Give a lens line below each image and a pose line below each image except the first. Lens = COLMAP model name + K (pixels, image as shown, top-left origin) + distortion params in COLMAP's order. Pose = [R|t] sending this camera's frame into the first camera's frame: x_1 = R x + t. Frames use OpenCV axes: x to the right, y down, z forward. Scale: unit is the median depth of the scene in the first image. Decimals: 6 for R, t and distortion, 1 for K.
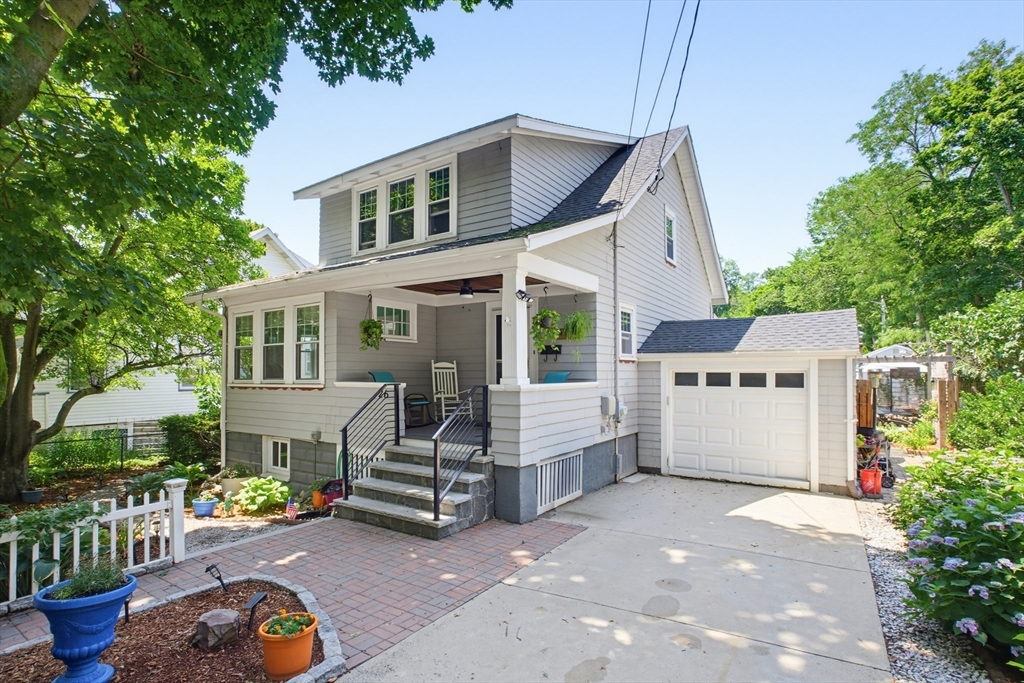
lens RADIAL K [[502.9, 0, 547.8], [0, 502.9, 379.5], [0, 0, 1]] dist [-0.003744, 0.002677]
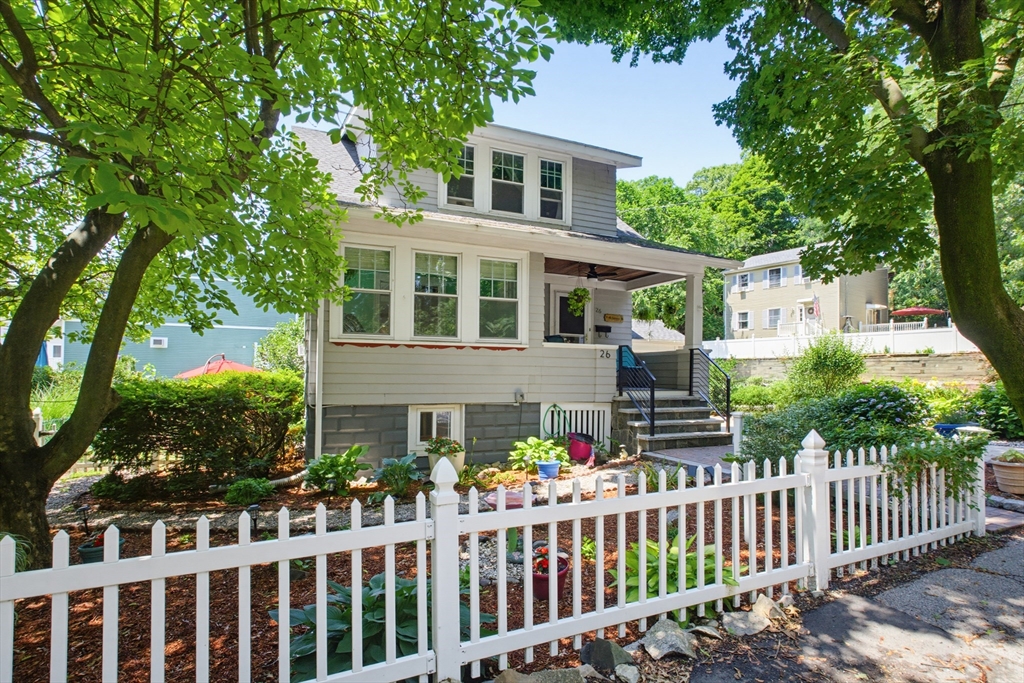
lens RADIAL K [[502.9, 0, 502.1], [0, 502.9, 364.4], [0, 0, 1]] dist [-0.003744, 0.002677]
pose [[0.568005, 0.013334, 0.822917, -1.302265], [-0.002235, 0.999890, -0.014658, 0.063924], [-0.823022, 0.006487, 0.567972, 0.478500]]
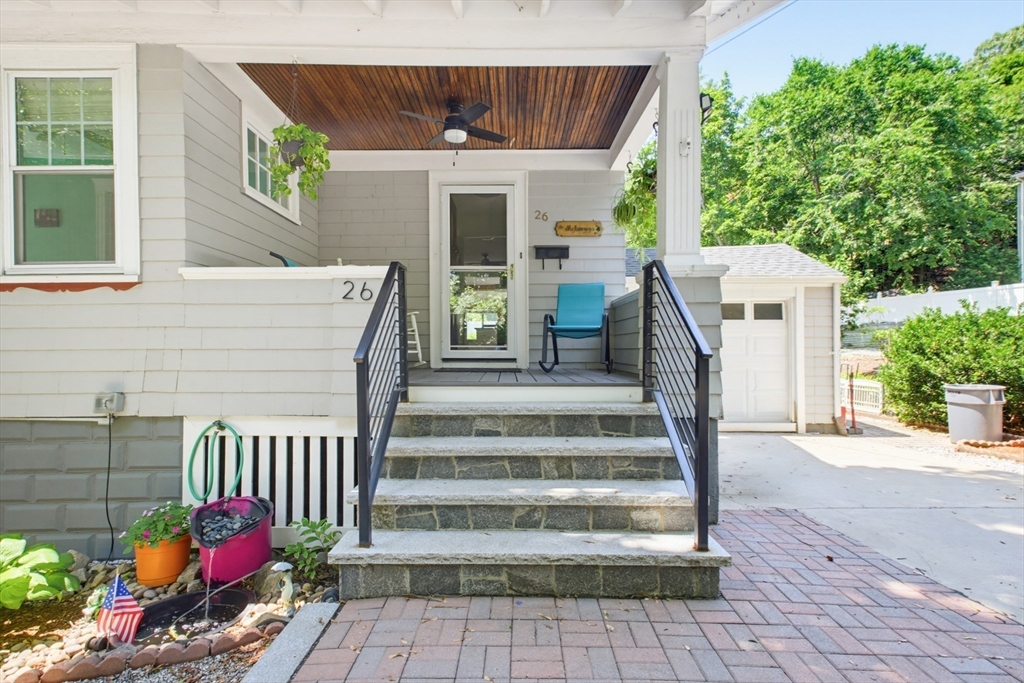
lens RADIAL K [[502.9, 0, 515.7], [0, 502.9, 344.3], [0, 0, 1]] dist [-0.003744, 0.002677]
pose [[0.859377, -0.000976, 0.511341, -0.393409], [0.019106, 0.999361, -0.030203, 0.084727], [-0.510985, 0.035725, 0.858847, 0.501418]]
